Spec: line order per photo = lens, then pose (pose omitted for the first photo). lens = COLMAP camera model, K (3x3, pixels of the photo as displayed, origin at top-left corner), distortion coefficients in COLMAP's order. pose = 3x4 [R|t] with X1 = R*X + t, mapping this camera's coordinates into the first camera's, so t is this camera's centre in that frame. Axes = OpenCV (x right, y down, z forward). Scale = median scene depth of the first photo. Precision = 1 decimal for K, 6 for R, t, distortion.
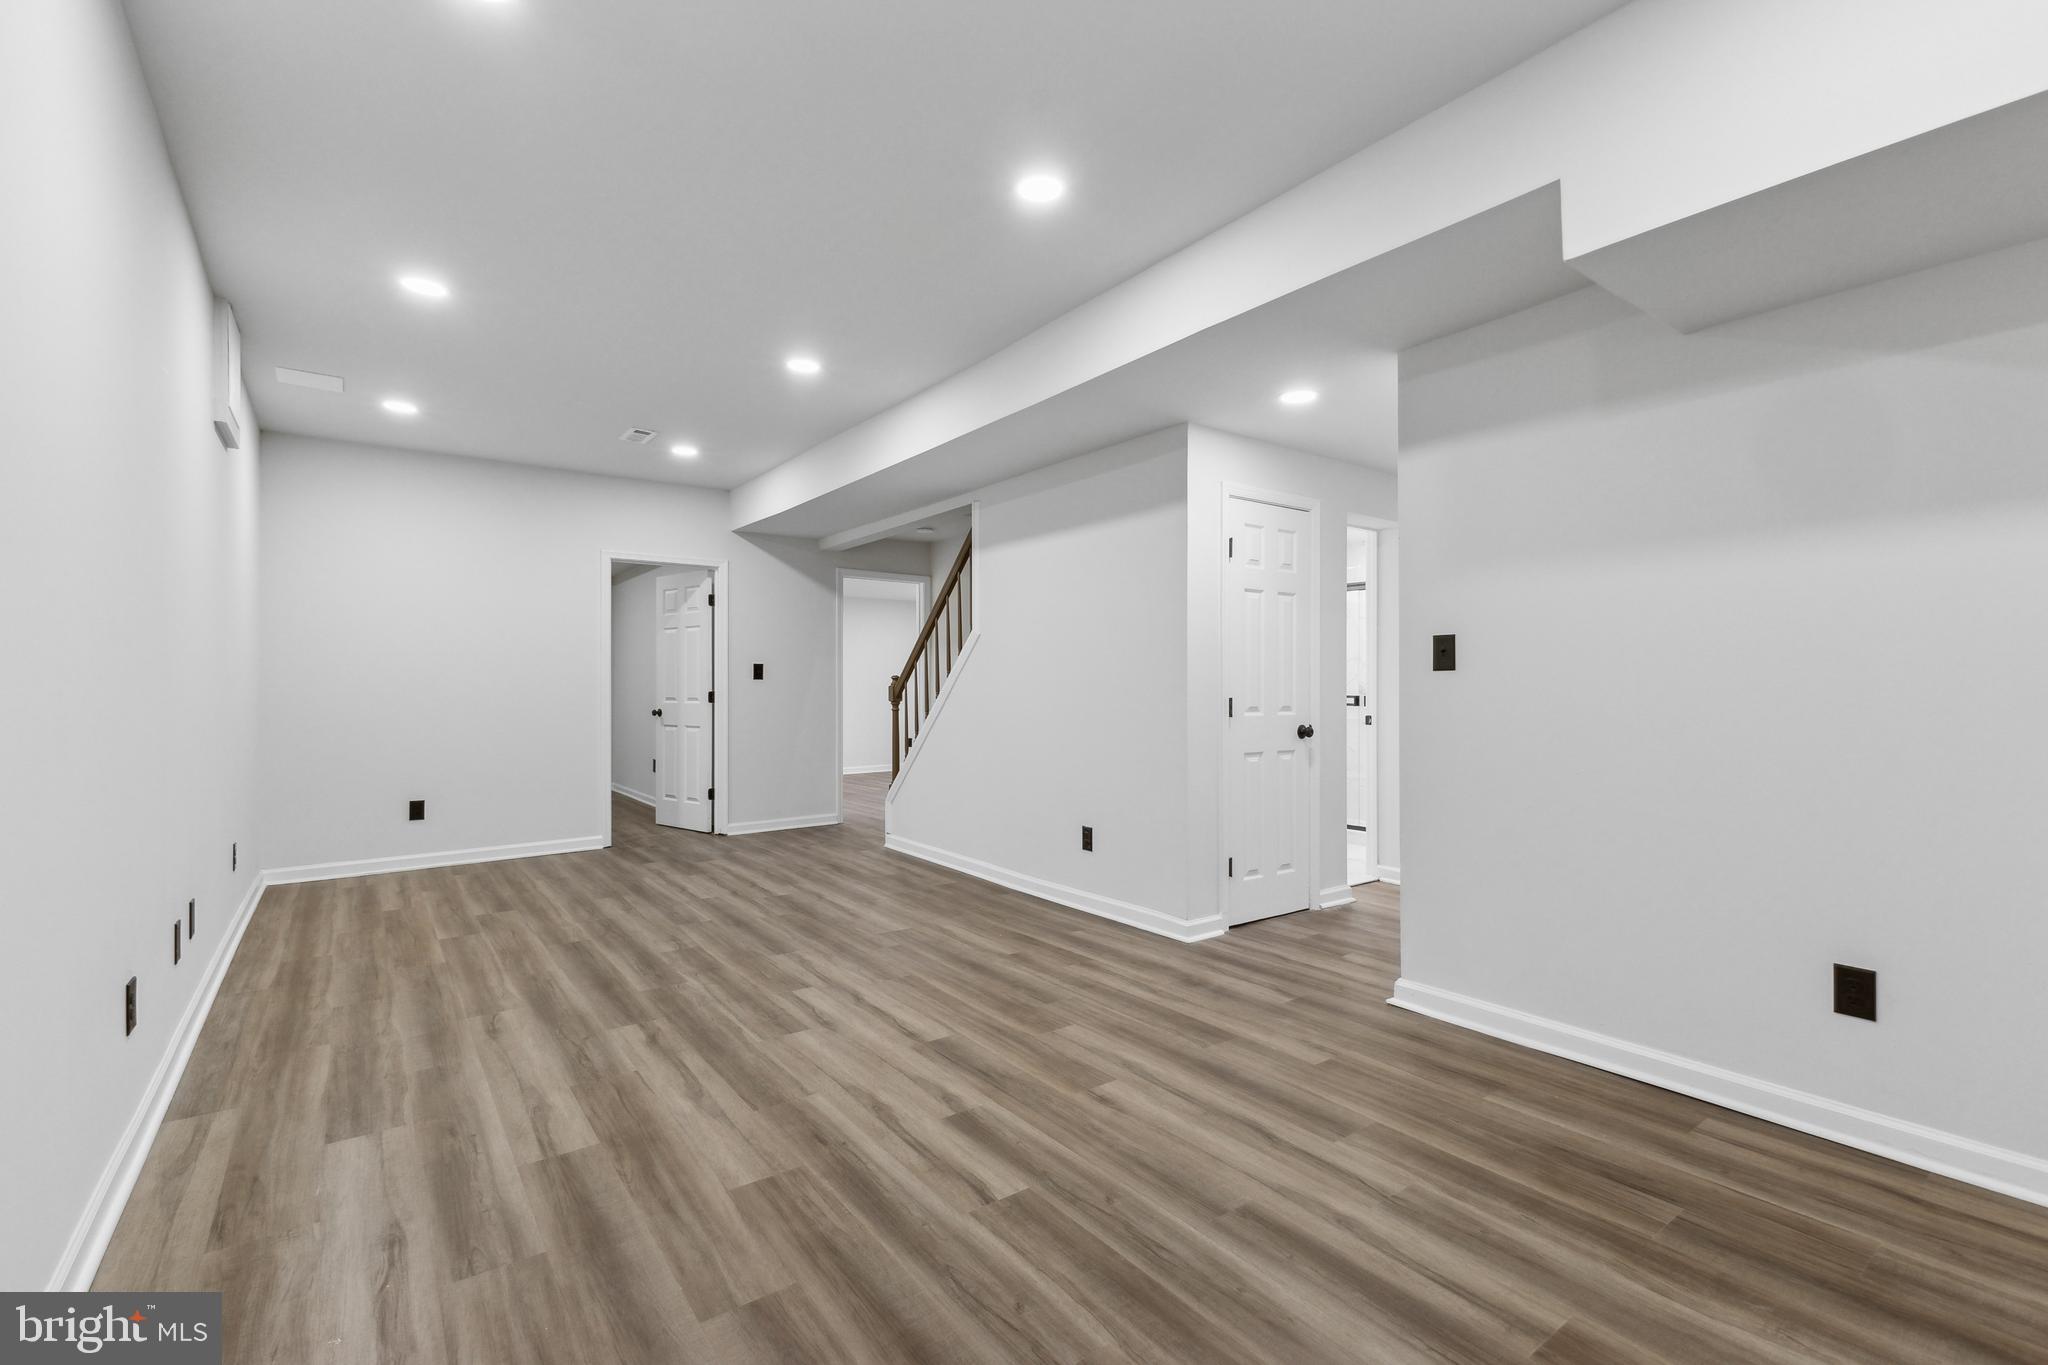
lens RADIAL K [[907.2, 0, 1028.6], [0, 907.2, 686.2], [0, 0, 1]] dist [0.004067, -0.000513]
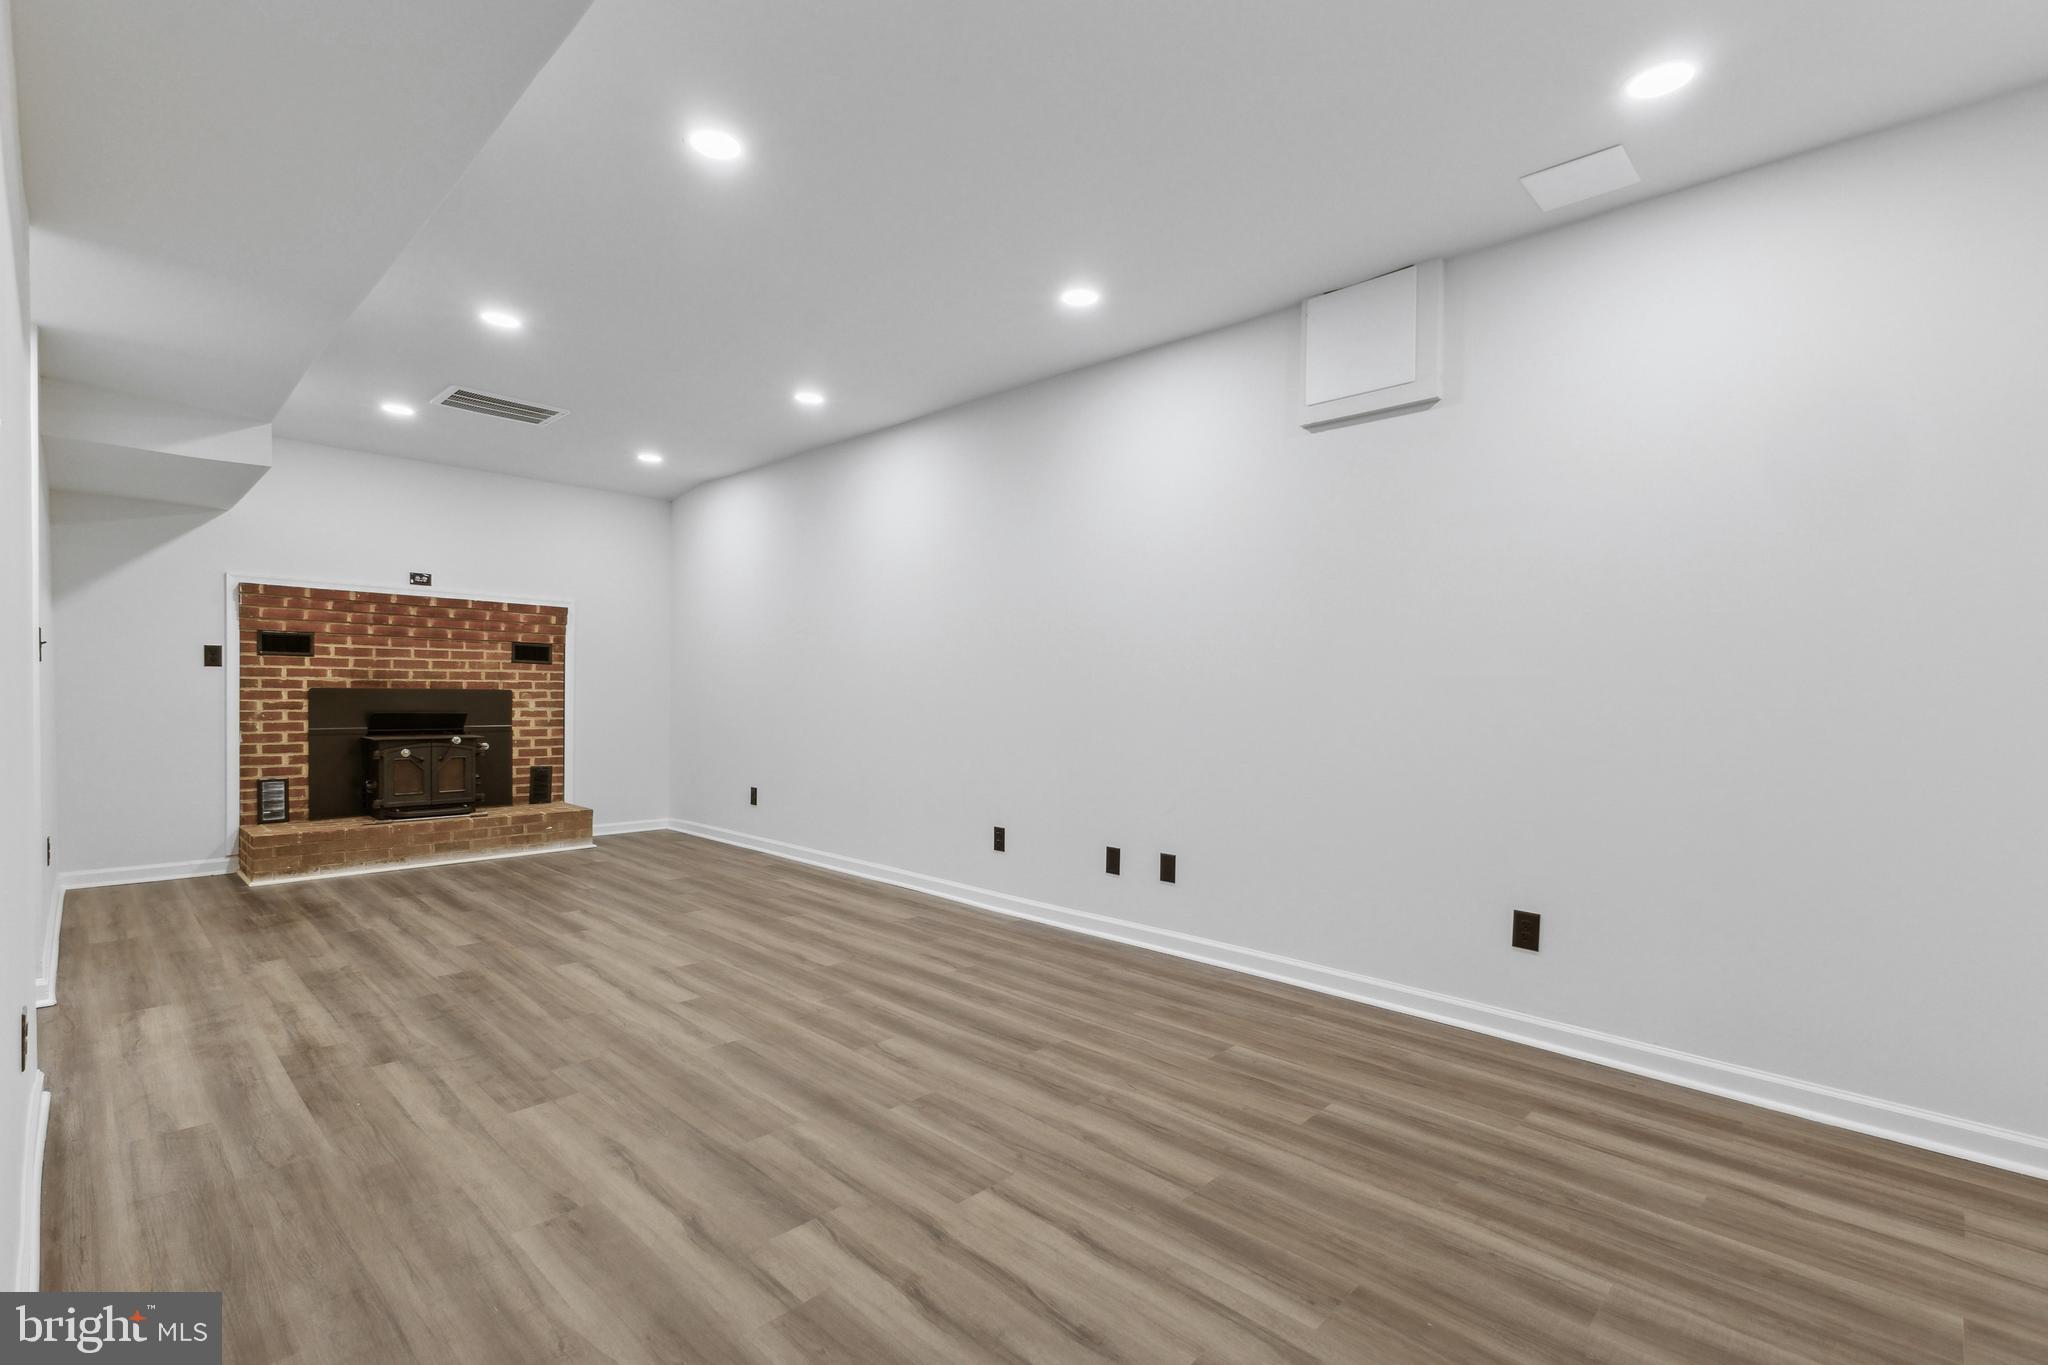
lens RADIAL K [[907.2, 0, 1015.7], [0, 907.2, 689.3], [0, 0, 1]] dist [0.004067, -0.000513]
pose [[-0.985576, -0.012366, -0.168779, -0.428690], [-0.011925, 0.999922, -0.003630, 0.002351], [0.168811, -0.001565, -0.985647, 2.034629]]
